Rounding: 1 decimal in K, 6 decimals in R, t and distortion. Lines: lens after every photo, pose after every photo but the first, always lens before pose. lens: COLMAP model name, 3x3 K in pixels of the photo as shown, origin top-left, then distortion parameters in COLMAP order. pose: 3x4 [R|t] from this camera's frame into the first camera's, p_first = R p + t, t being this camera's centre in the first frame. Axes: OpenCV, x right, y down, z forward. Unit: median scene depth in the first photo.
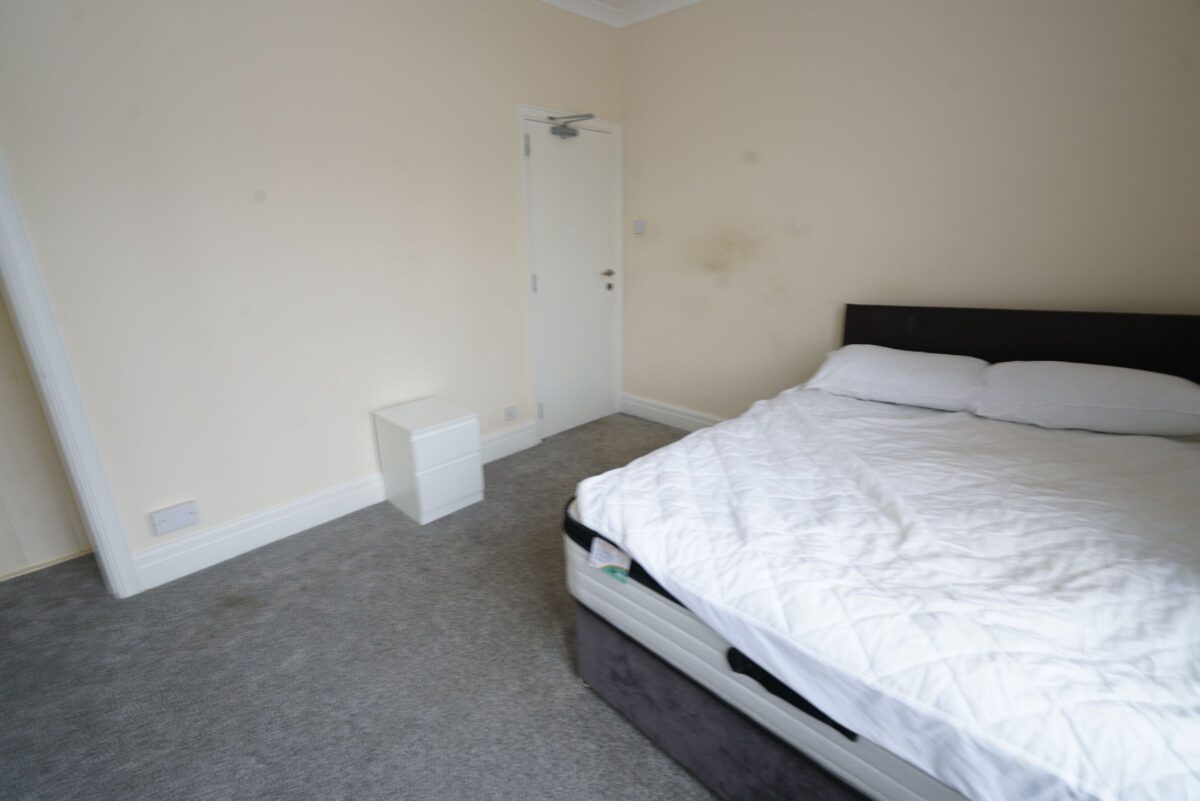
lens RADIAL K [[541.7, 0, 599.3], [0, 541.7, 399.7], [0, 0, 1]] dist [-0.005393, 0.000914]
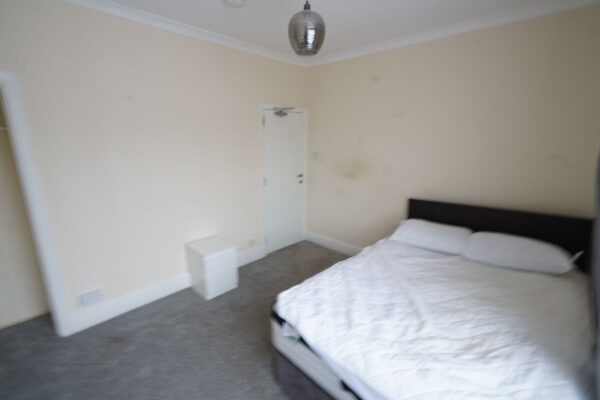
lens RADIAL K [[270.9, 0, 300.7], [0, 270.9, 200.7], [0, 0, 1]] dist [-0.005393, 0.000914]
pose [[0.999745, 0.022115, 0.004528, 0.029148], [-0.021746, 0.997336, -0.069632, -0.118870], [-0.006056, 0.069516, 0.997562, -0.102715]]
